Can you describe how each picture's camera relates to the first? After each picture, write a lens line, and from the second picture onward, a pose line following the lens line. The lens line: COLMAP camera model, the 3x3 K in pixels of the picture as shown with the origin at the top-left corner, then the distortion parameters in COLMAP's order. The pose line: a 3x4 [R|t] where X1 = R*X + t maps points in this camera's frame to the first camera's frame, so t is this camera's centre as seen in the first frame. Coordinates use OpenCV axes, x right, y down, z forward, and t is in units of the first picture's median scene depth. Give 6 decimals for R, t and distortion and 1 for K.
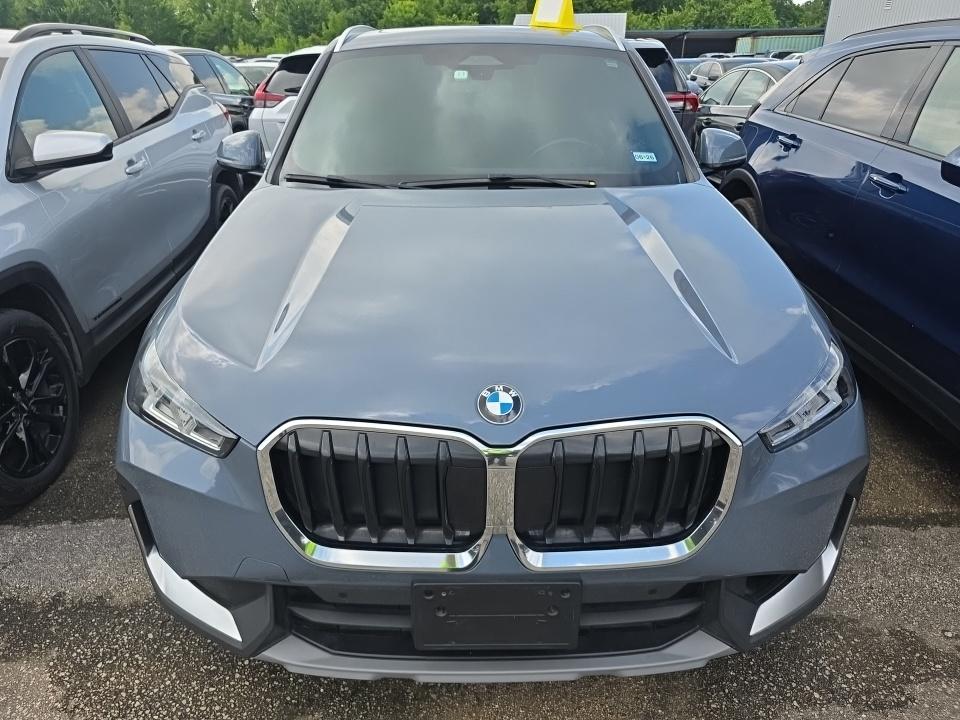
lens RADIAL K [[654.6, 0, 479.6], [0, 654.6, 354.5], [0, 0, 1]] dist [0.000003, 0.001484]
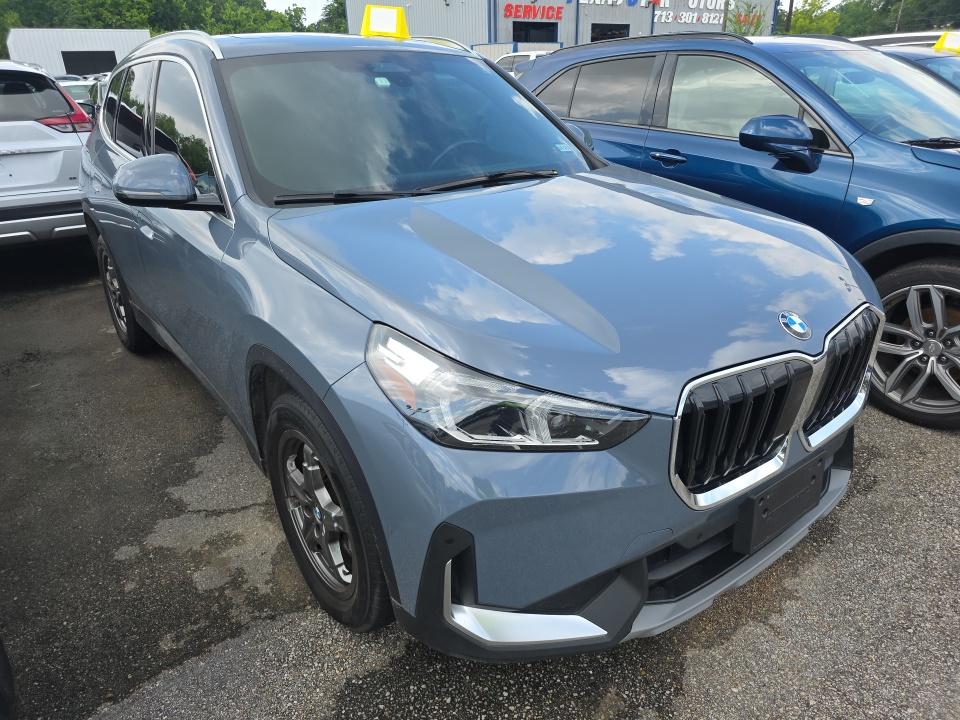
lens RADIAL K [[654.6, 0, 478.7], [0, 654.6, 365.6], [0, 0, 1]] dist [0.000003, 0.001484]
pose [[0.801372, -0.252231, 0.542385, -0.801610], [0.258196, 0.963786, 0.066715, -0.062798], [-0.539571, 0.086578, 0.837477, 0.191232]]
